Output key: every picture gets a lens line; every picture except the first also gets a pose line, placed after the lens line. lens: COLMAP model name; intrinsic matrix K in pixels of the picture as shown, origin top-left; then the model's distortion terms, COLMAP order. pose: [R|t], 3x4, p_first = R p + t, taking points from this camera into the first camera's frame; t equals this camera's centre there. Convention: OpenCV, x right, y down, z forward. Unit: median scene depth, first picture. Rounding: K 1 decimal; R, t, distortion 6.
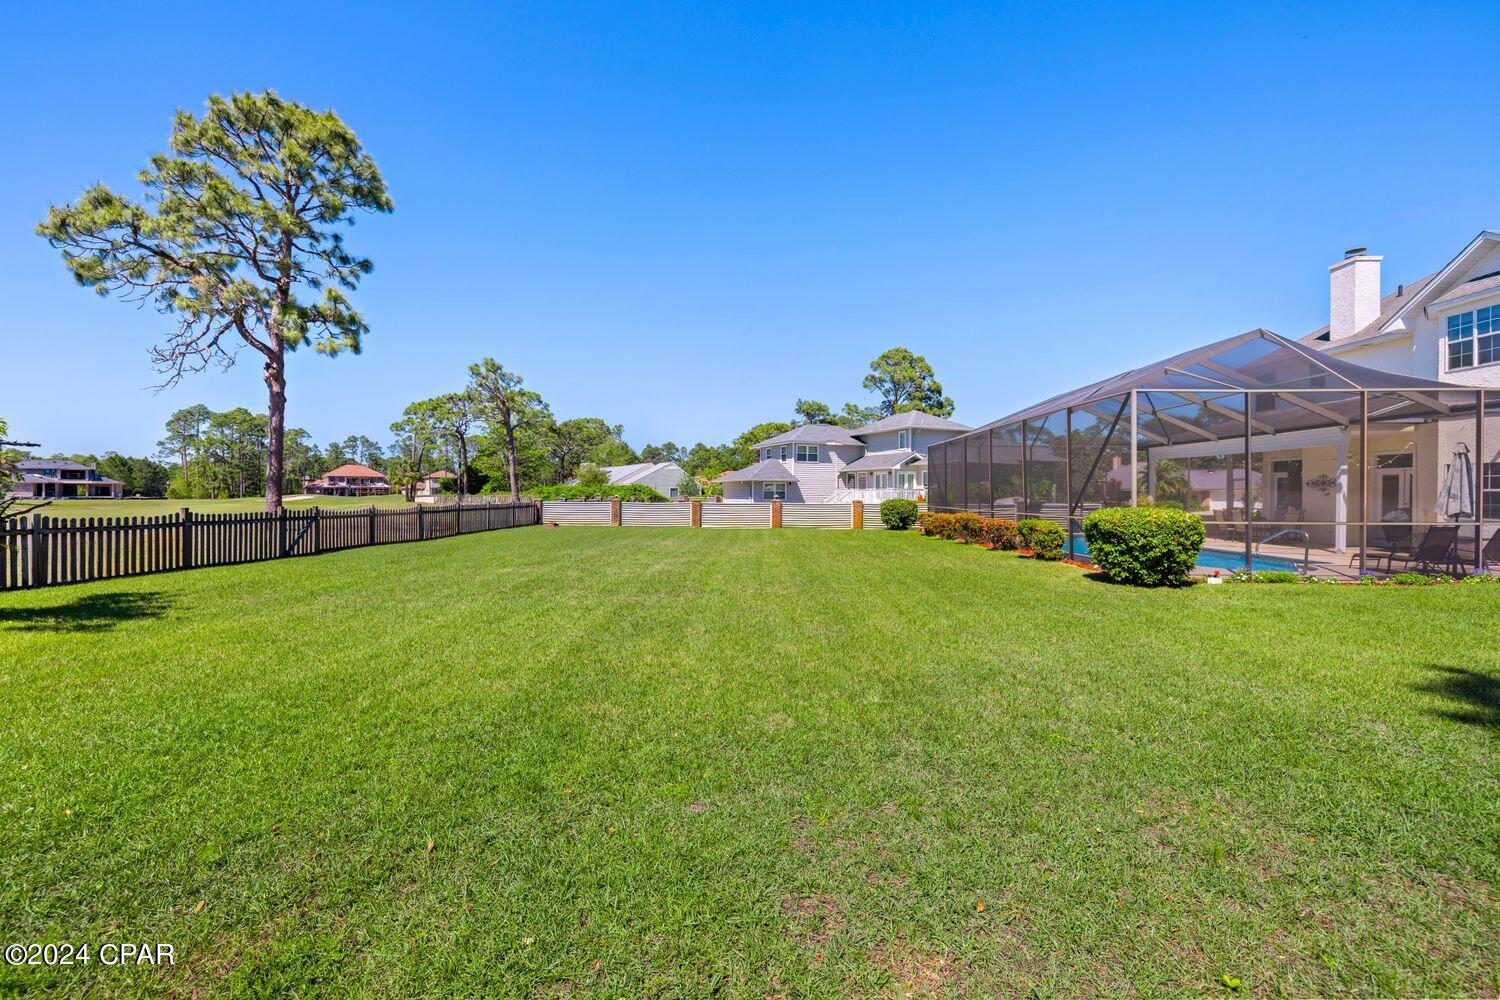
lens RADIAL K [[640.6, 0, 745.0], [0, 640.6, 499.5], [0, 0, 1]] dist [-0.002097, 0.000262]
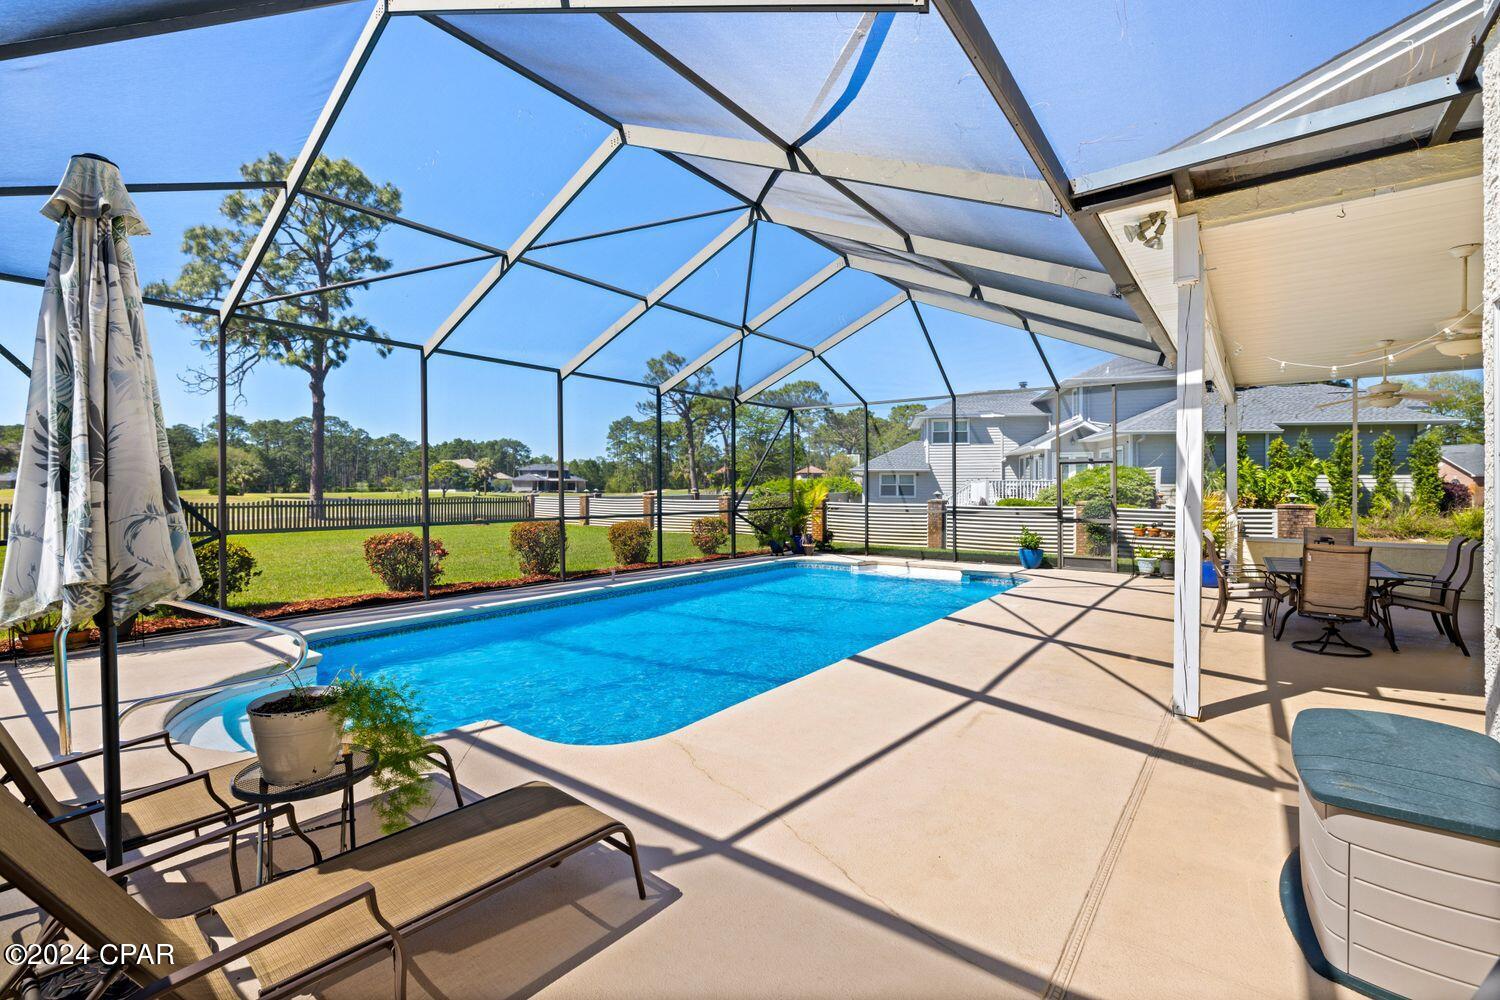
lens RADIAL K [[677.8, 0, 742.8], [0, 677.8, 500.7], [0, 0, 1]] dist [-0.009606, -0.000581]
pose [[0.803103, 0.010128, -0.595754, 0.354651], [-0.004714, 0.999932, 0.010645, -0.001739], [0.595821, -0.005740, 0.803096, 0.250701]]
